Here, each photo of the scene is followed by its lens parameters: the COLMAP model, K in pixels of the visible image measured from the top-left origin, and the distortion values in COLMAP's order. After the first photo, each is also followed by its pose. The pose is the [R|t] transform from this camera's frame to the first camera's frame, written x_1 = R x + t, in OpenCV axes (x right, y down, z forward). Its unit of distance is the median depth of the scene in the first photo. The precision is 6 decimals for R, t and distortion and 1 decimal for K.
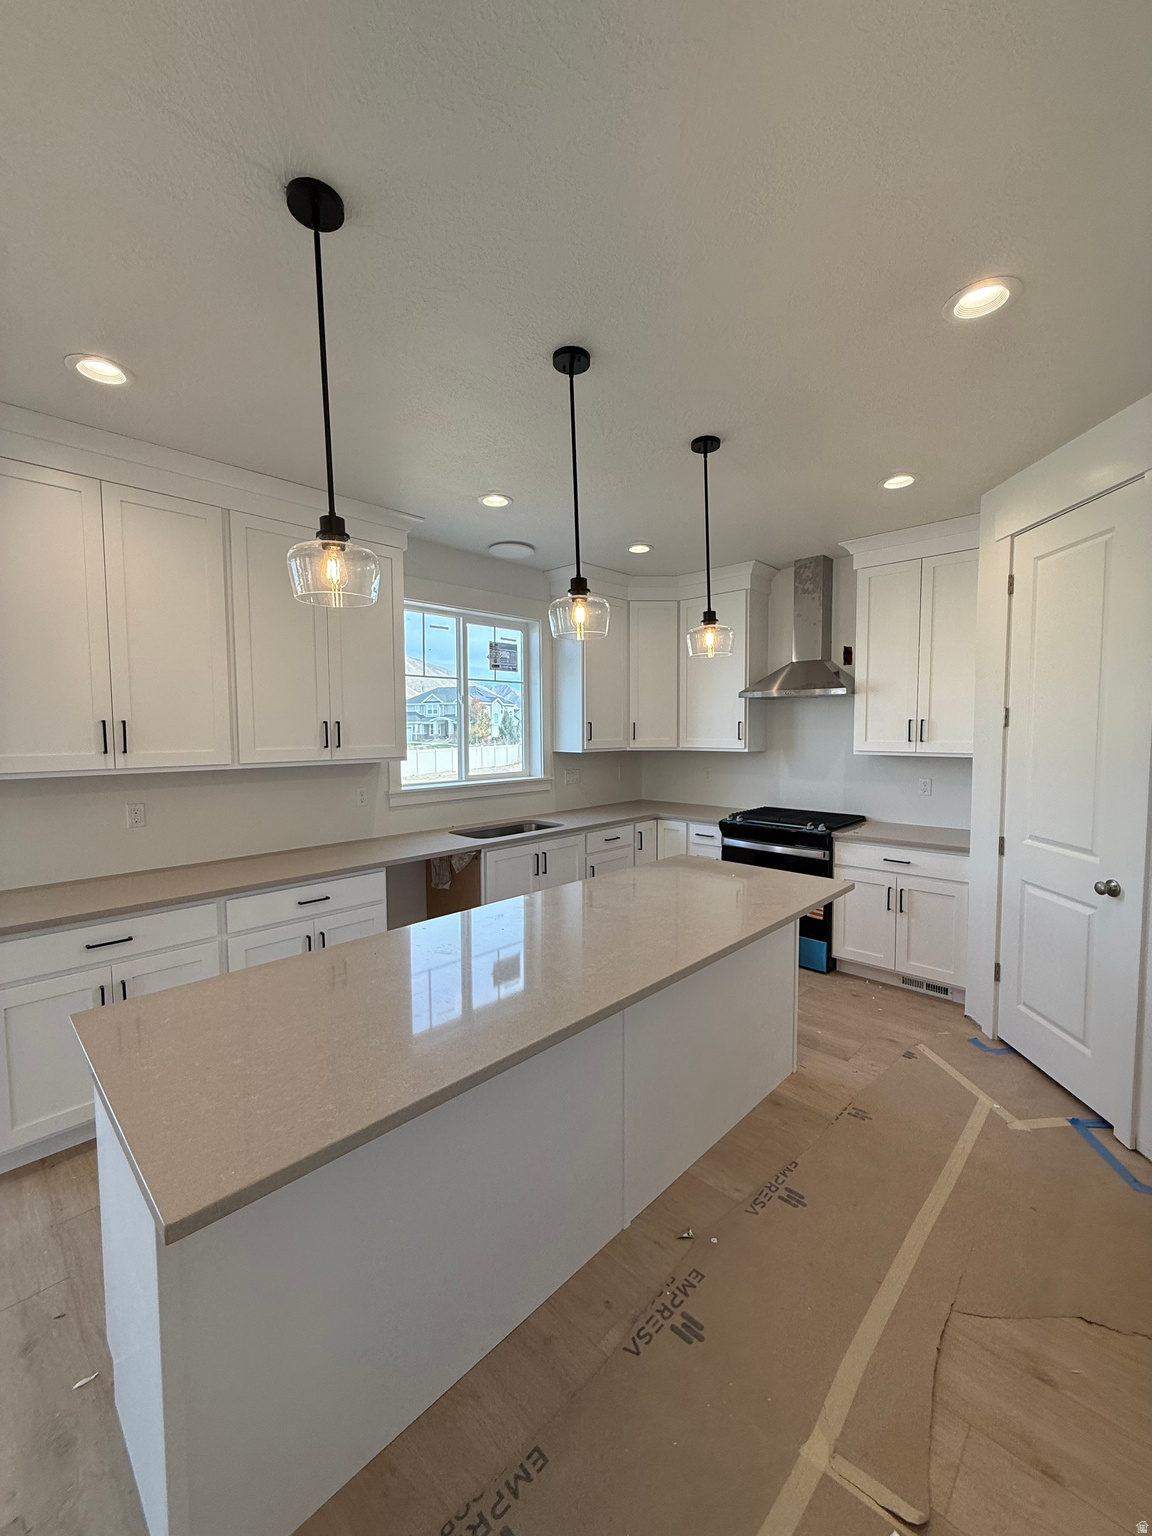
lens RADIAL K [[614.4, 0, 576.0], [0, 614.4, 768.0], [0, 0, 1]] dist [0.000908, 0.000653]
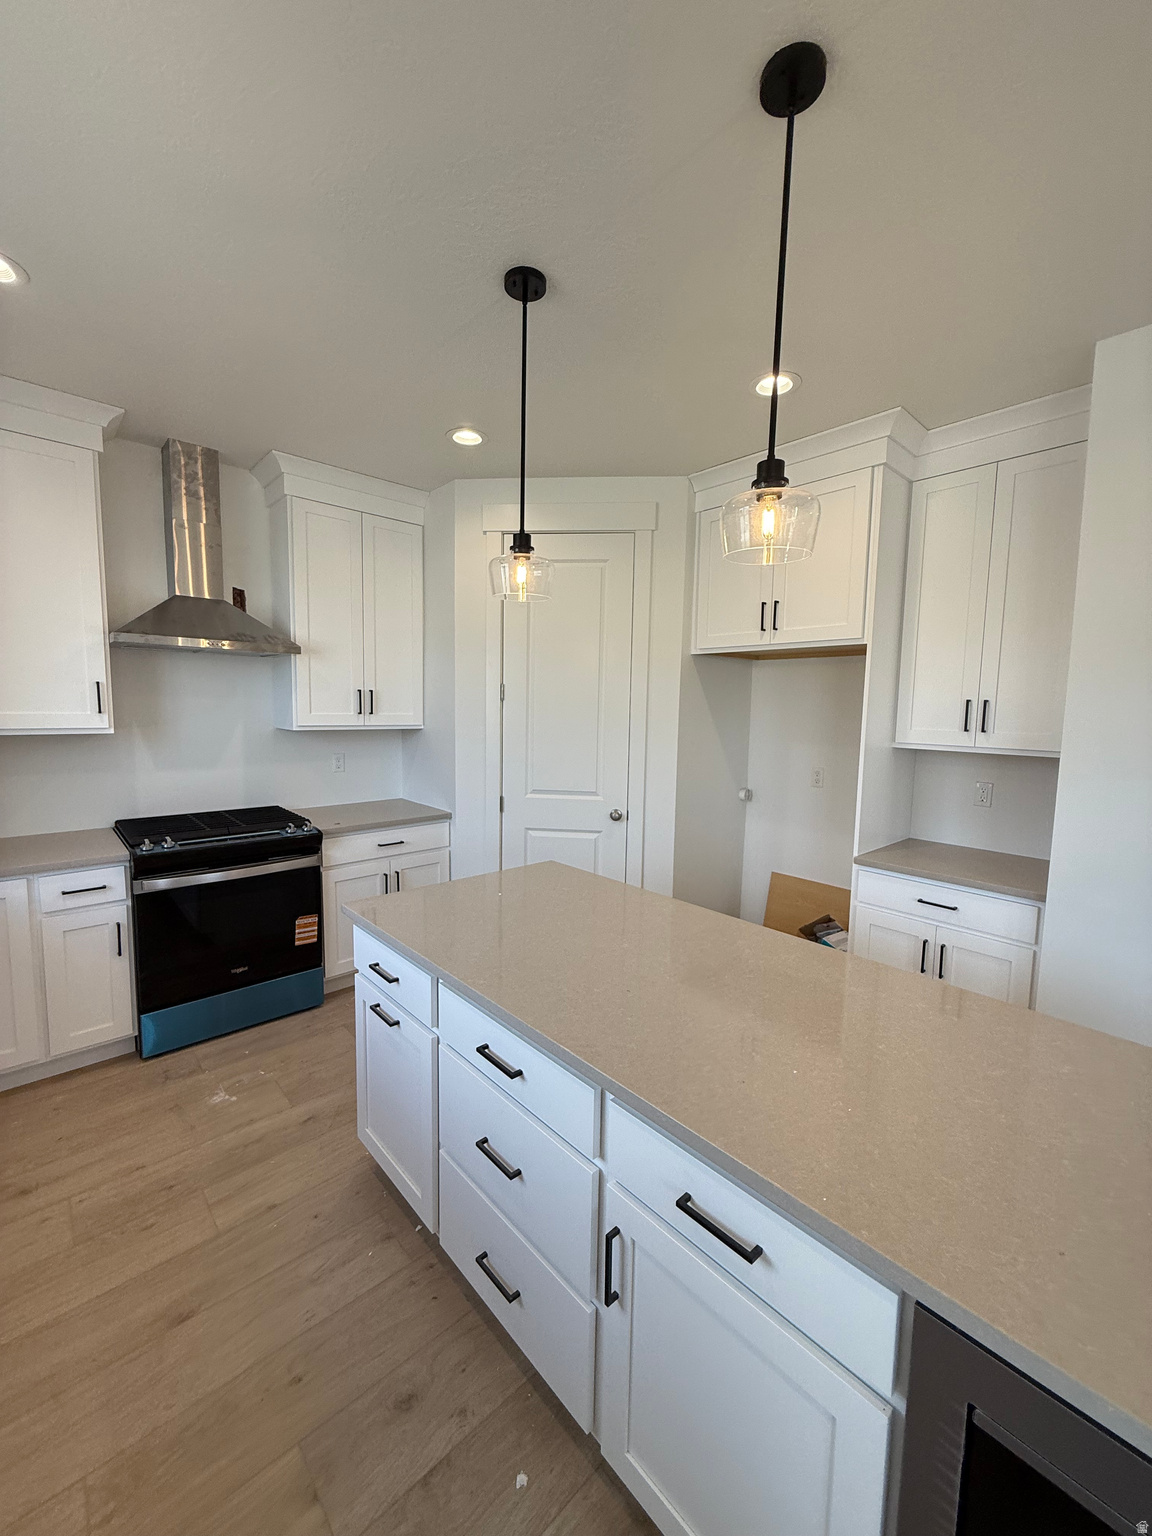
lens RADIAL K [[614.4, 0, 576.0], [0, 614.4, 768.0], [0, 0, 1]] dist [0.000908, 0.000653]
pose [[0.060142, -0.099330, 0.993235, -0.361057], [0.045737, 0.994266, 0.096664, -0.037666], [-0.997141, 0.039614, 0.064340, 0.642844]]
